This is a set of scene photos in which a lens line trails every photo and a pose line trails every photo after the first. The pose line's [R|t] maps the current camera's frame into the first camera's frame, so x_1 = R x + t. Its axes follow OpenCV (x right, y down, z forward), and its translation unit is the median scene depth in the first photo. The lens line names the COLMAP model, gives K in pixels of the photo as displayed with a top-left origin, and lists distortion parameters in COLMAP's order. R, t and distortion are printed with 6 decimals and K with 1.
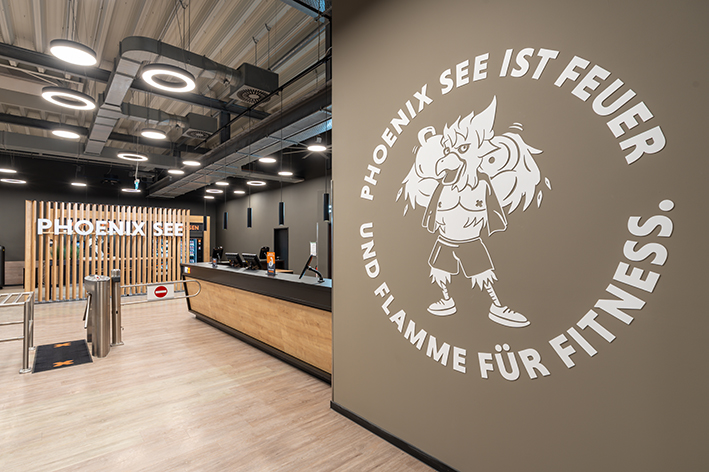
lens RADIAL K [[345.6, 0, 353.6], [0, 345.6, 239.0], [0, 0, 1]] dist [0.000105, 0.000370]
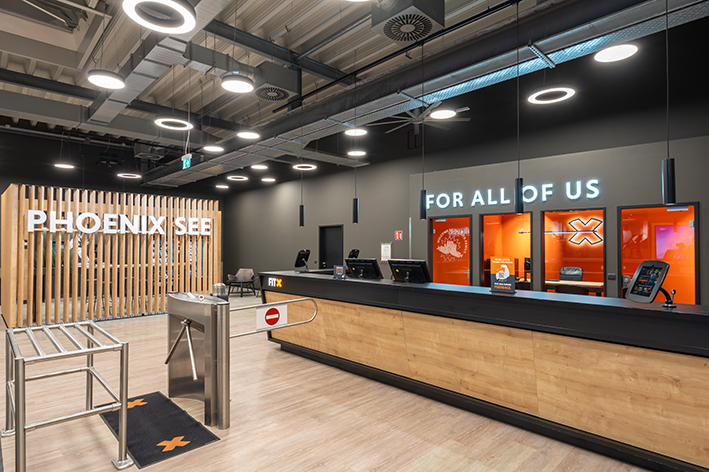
lens RADIAL K [[395.3, 0, 355.4], [0, 395.3, 236.3], [0, 0, 1]] dist [0.002606, 0.000345]
pose [[0.998543, 0.001391, 0.053945, -0.259946], [-0.000762, 0.999932, -0.011678, 0.004424], [-0.053957, 0.011620, 0.998476, 0.137016]]
